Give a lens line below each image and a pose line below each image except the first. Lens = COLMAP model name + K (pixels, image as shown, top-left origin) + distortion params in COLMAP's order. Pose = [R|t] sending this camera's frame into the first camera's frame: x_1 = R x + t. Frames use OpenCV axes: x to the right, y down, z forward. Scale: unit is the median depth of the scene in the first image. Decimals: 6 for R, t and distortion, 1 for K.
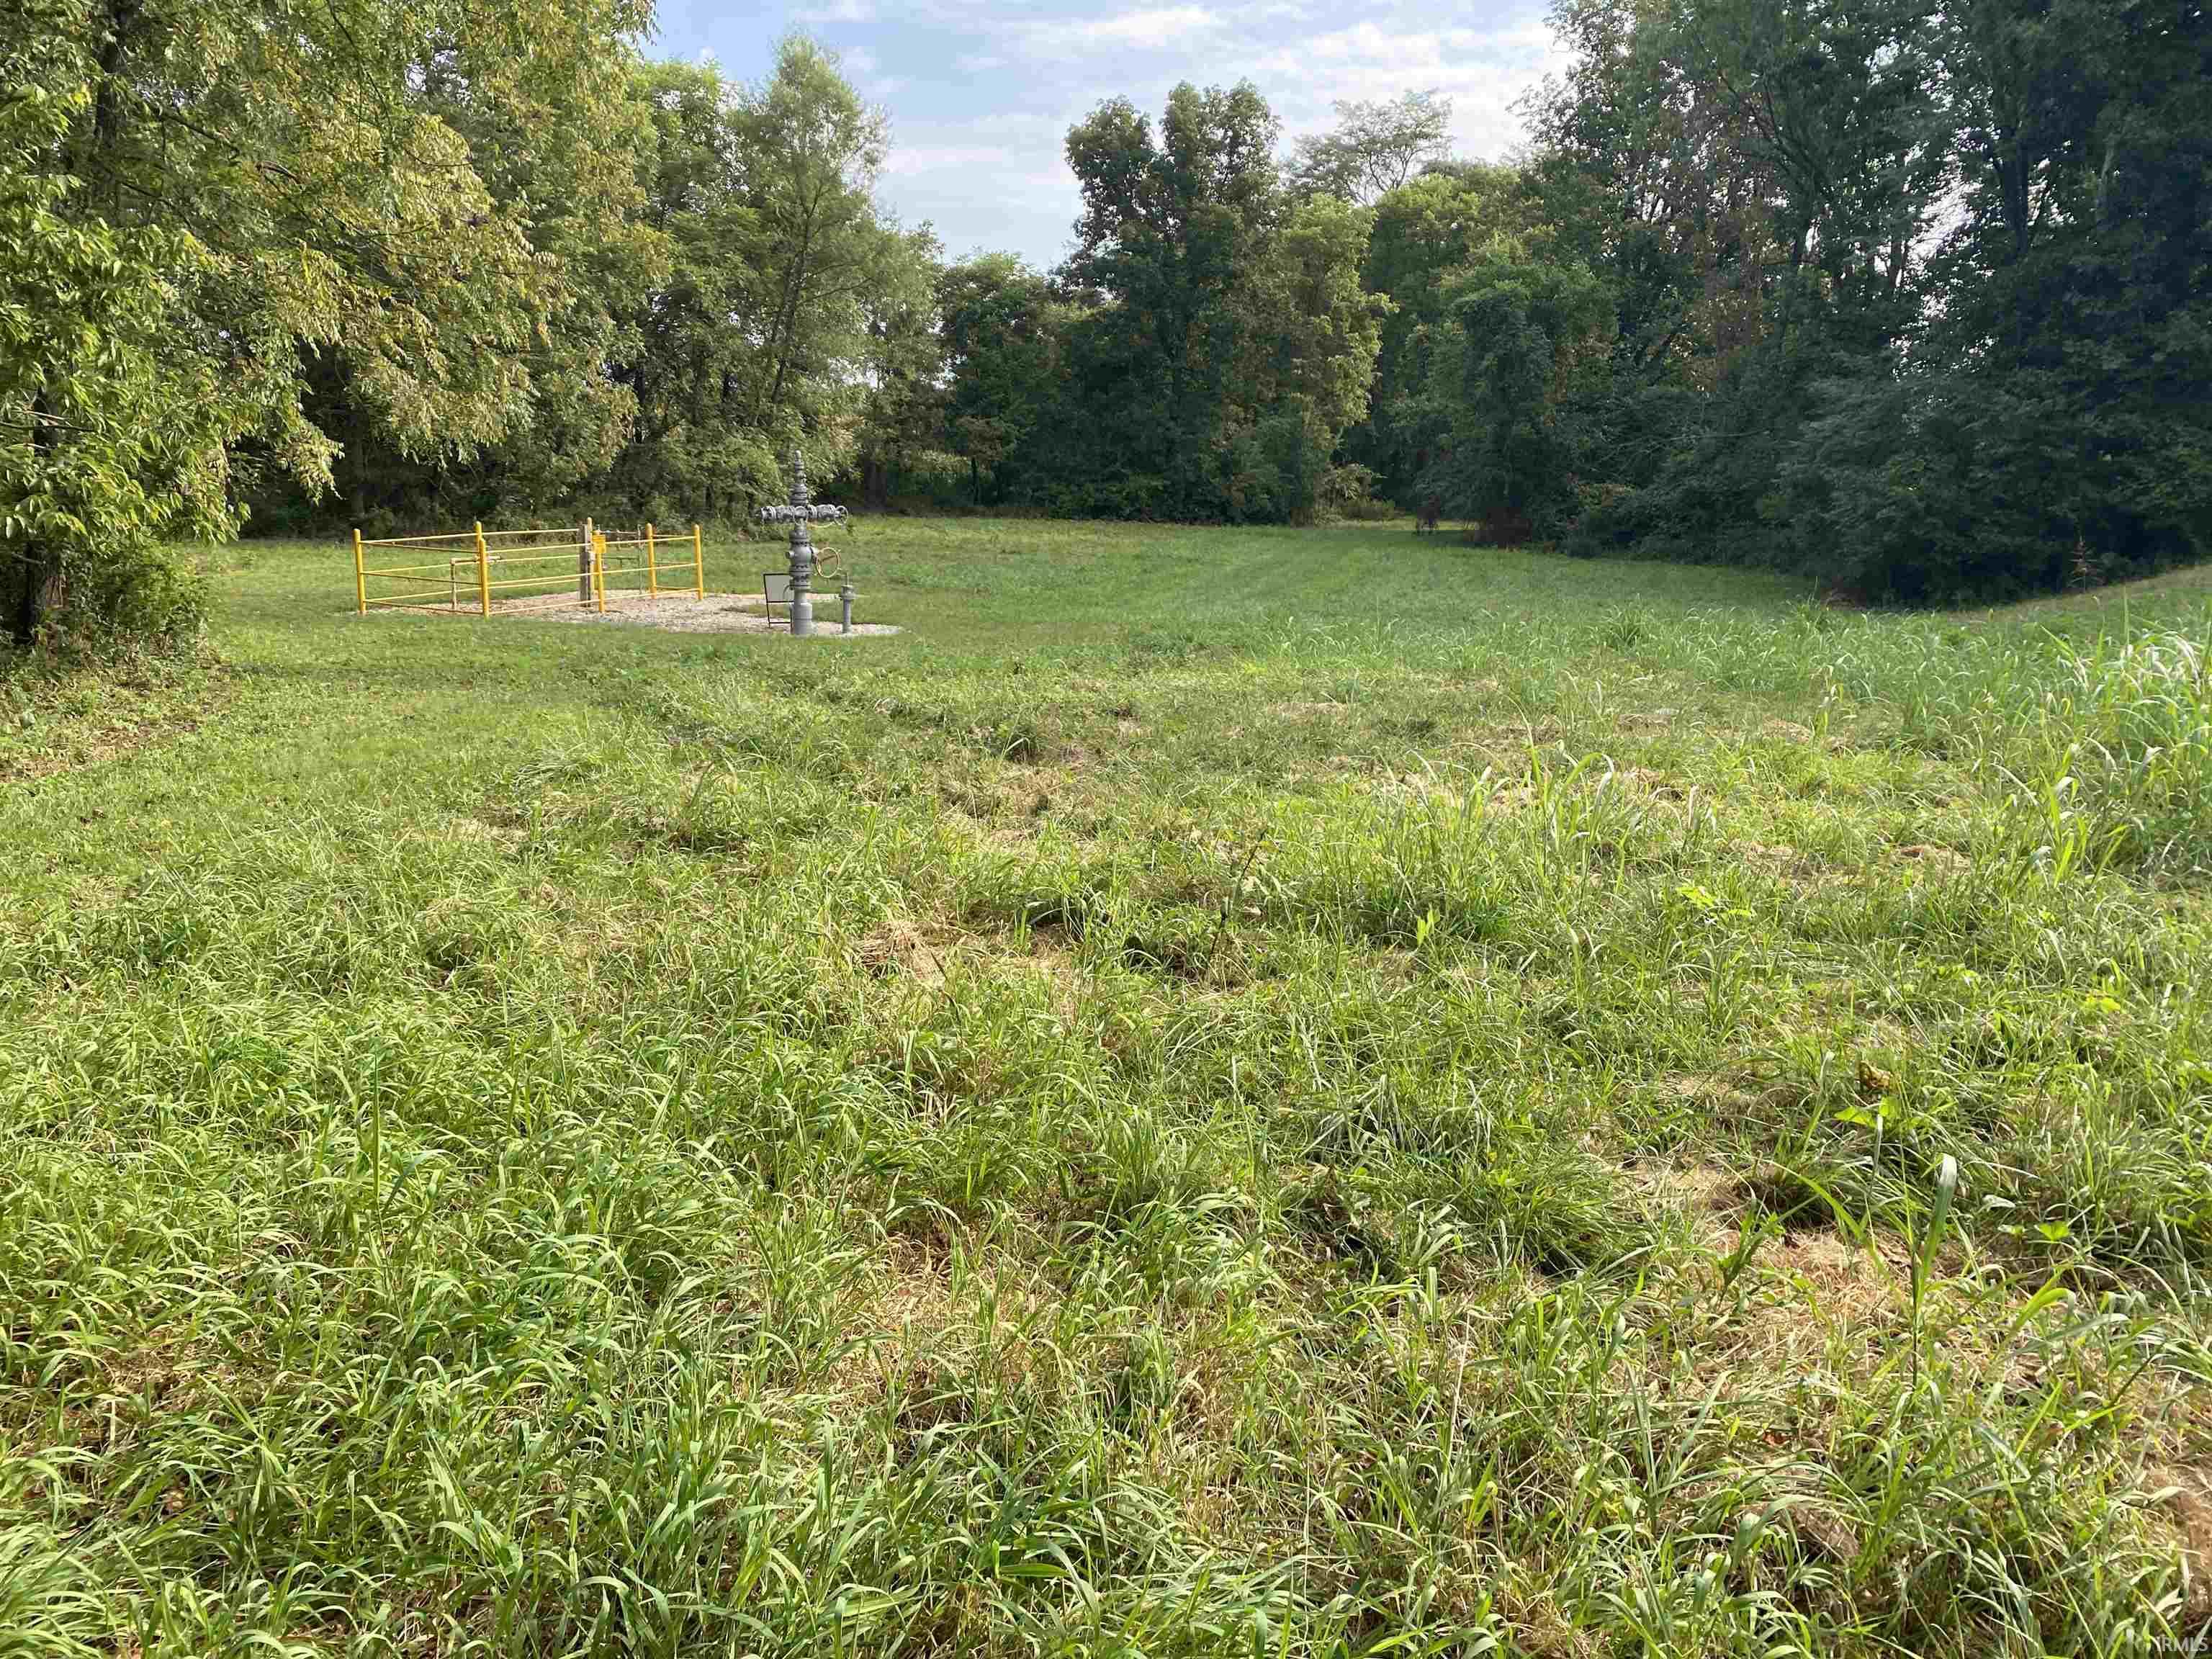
lens RADIAL K [[1671.0, 0, 1106.0], [0, 1671.0, 829.5], [0, 0, 1]] dist [-0.036546, 0.119747]
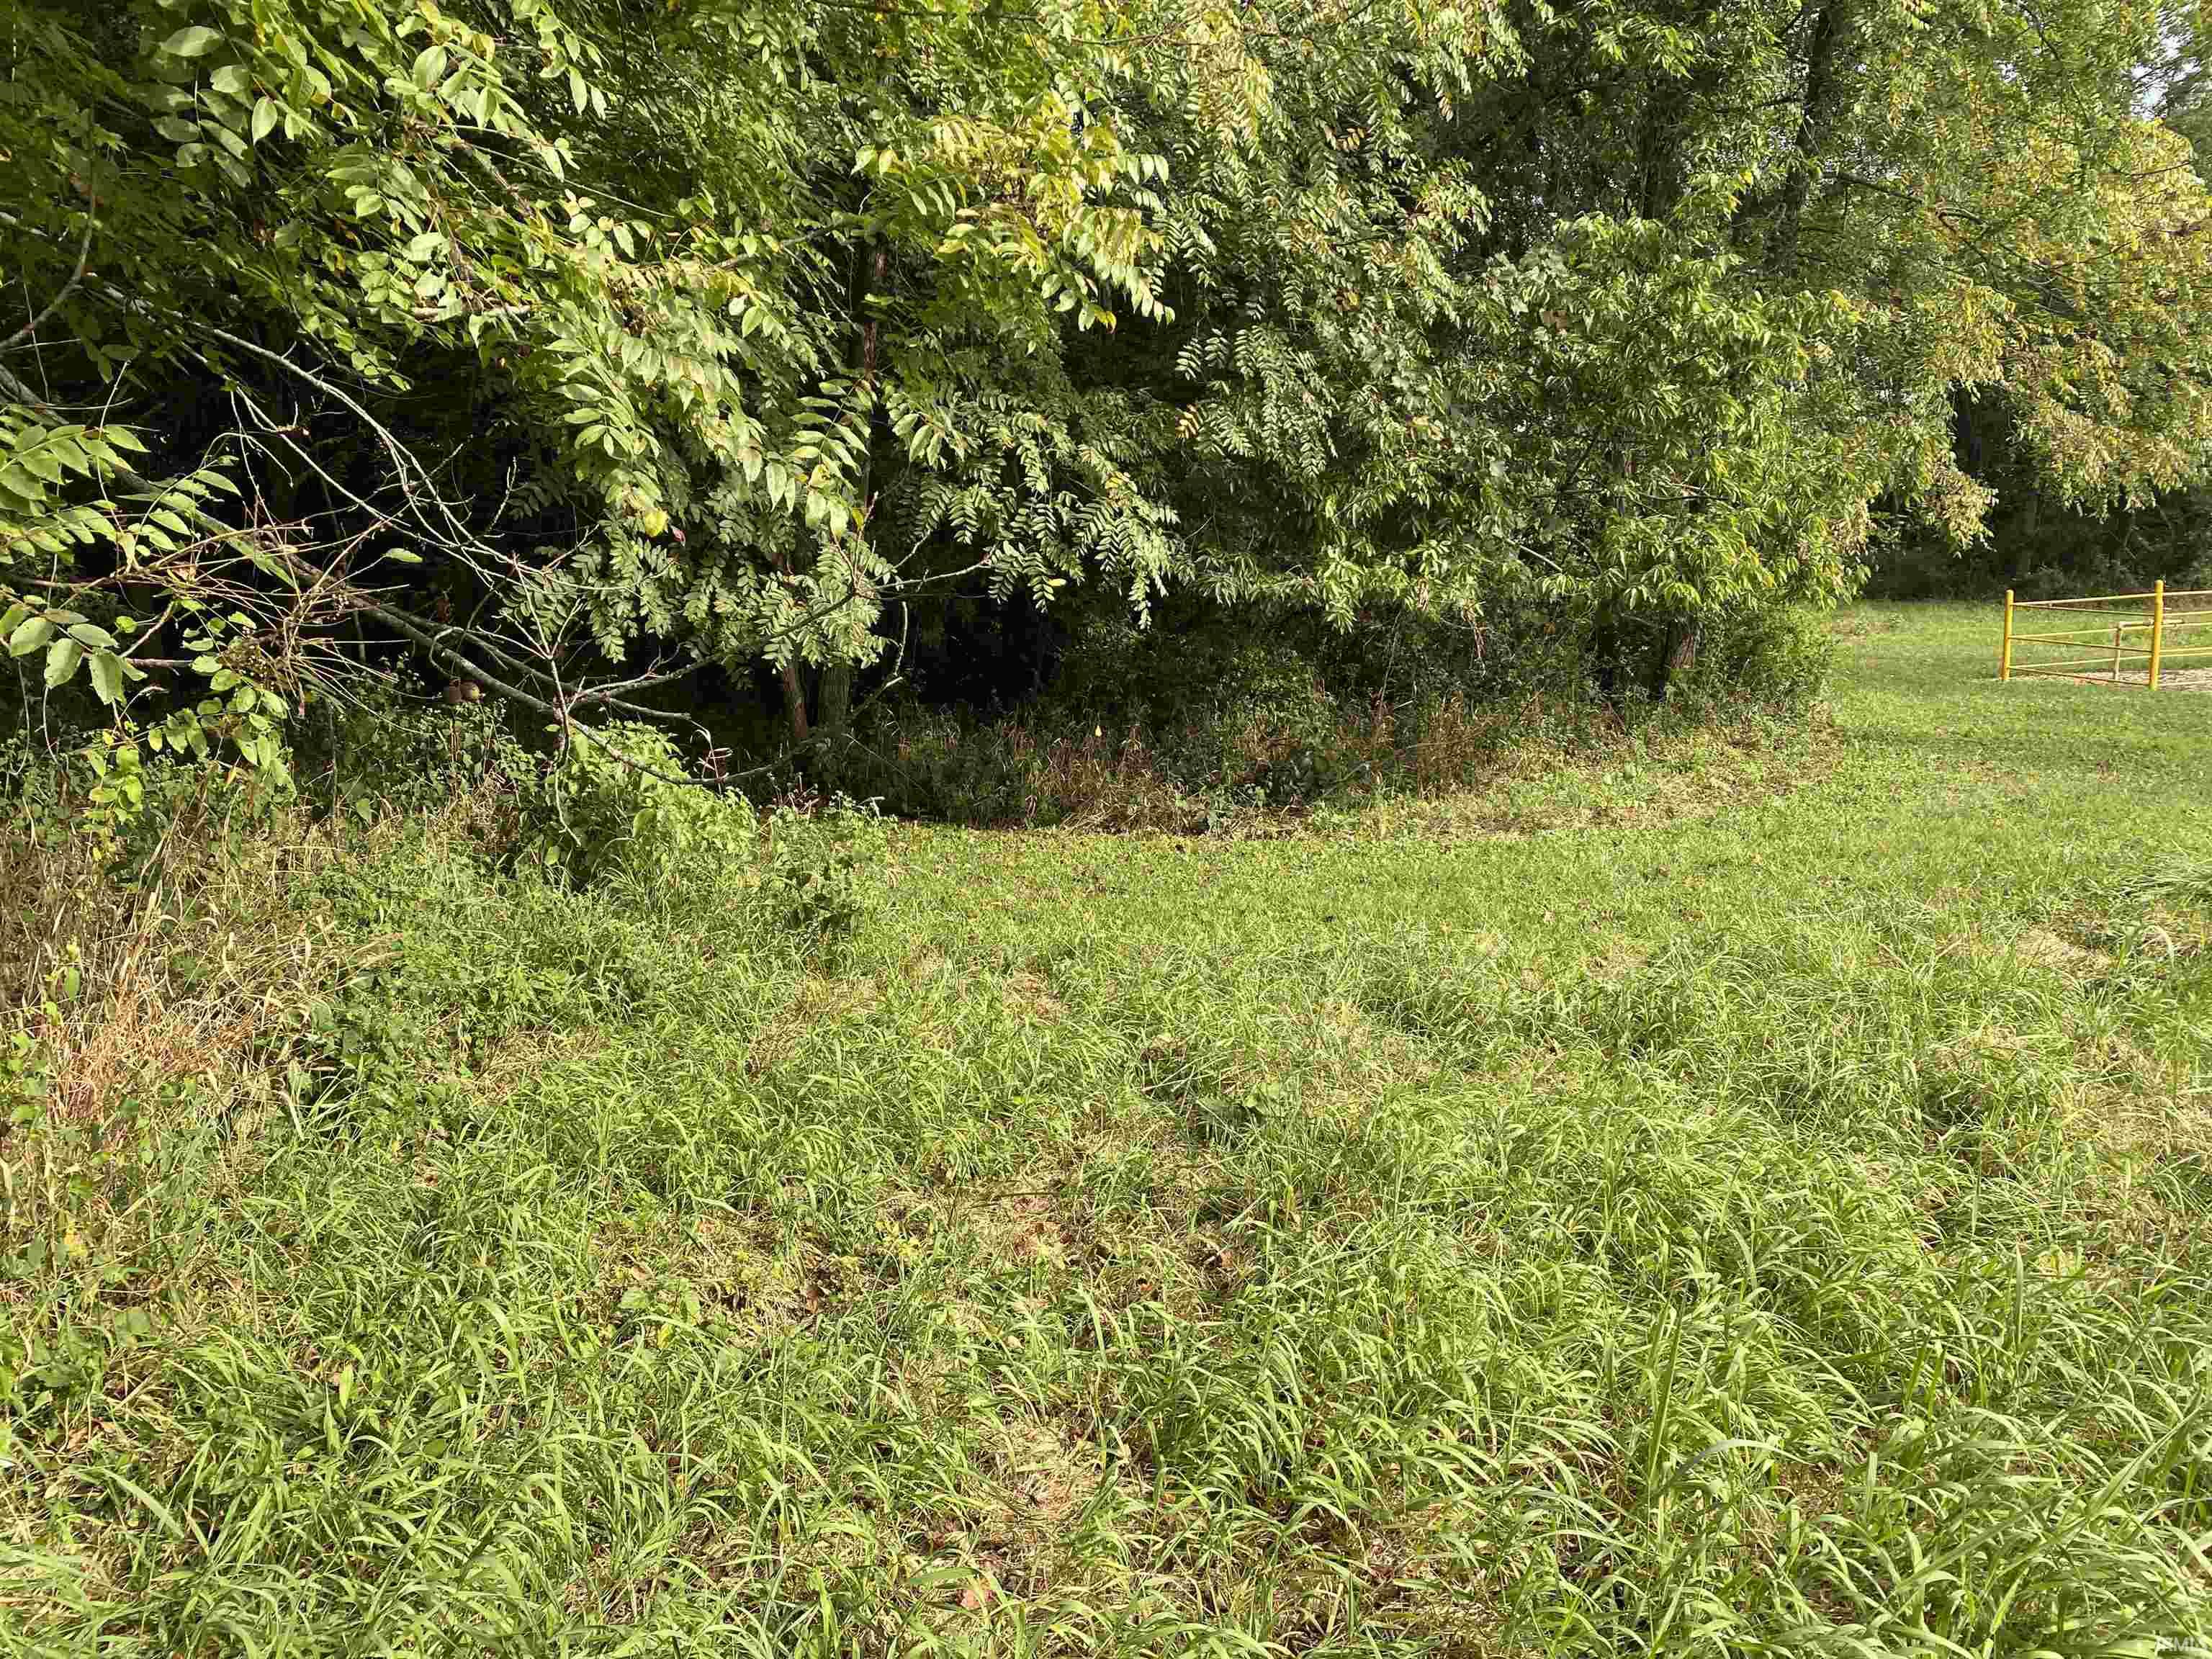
lens RADIAL K [[1625.5, 0, 1106.0], [0, 1625.5, 829.5], [0, 0, 1]] dist [0.008052, 0.005134]
pose [[0.588949, 0.110042, -0.800643, -0.006243], [-0.135985, 0.990055, 0.036045, -0.019755], [0.796647, 0.087646, 0.598056, 0.106611]]
